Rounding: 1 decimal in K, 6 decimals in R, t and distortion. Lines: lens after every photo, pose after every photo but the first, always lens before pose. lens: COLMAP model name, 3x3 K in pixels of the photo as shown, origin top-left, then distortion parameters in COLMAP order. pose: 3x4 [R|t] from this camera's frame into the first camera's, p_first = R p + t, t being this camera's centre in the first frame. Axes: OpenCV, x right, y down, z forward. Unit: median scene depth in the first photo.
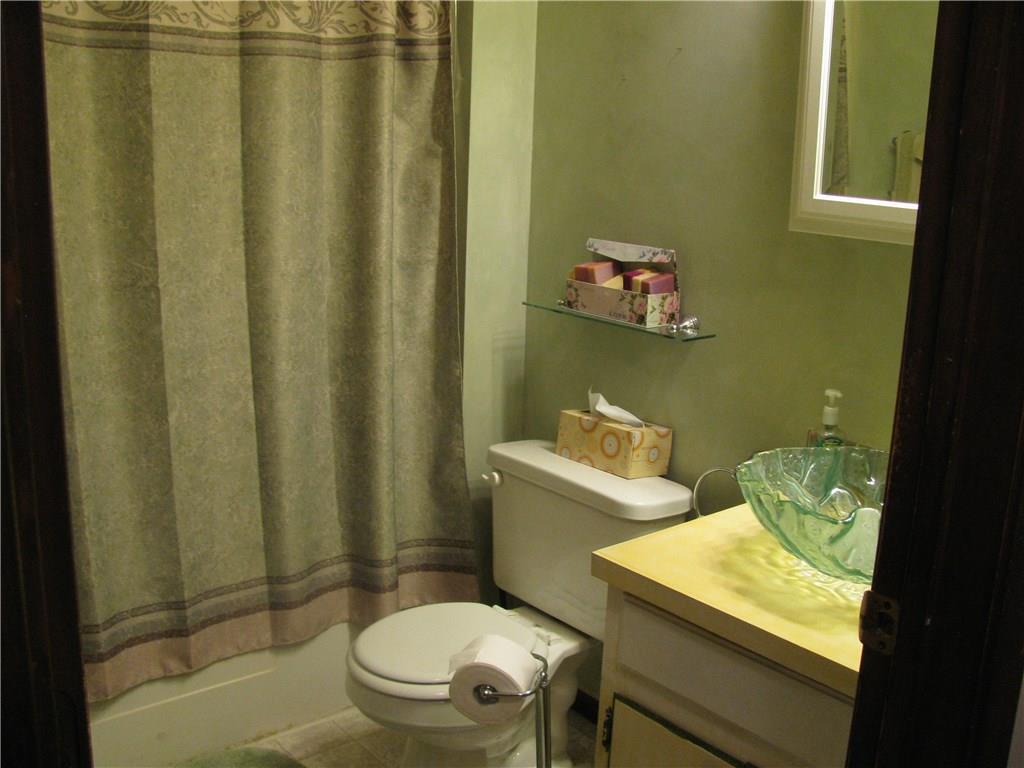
lens RADIAL K [[1057.1, 0, 512.0], [0, 1057.1, 384.0], [0, 0, 1]] dist [-0.226436, 0.275417]
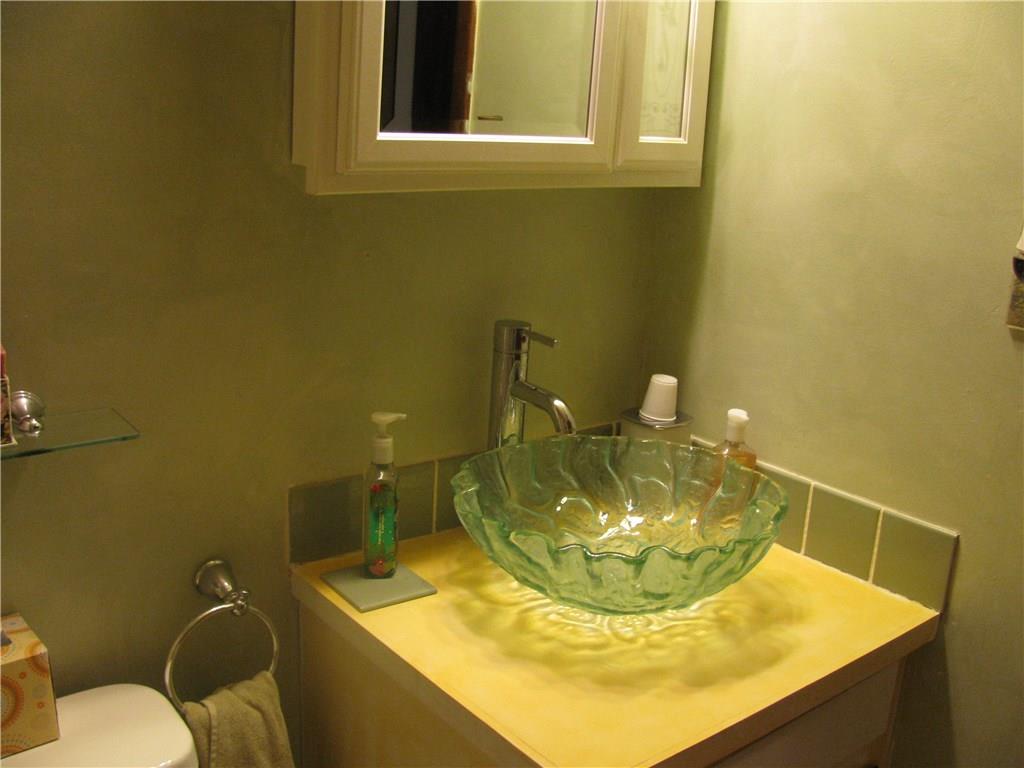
lens RADIAL K [[1057.1, 0, 512.0], [0, 1057.1, 384.0], [0, 0, 1]] dist [-0.226436, 0.275417]
pose [[0.006896, -0.304043, 0.952633, -0.392626], [0.178576, 0.937717, 0.297990, -0.230363], [-0.983902, 0.168063, 0.060762, 0.968623]]
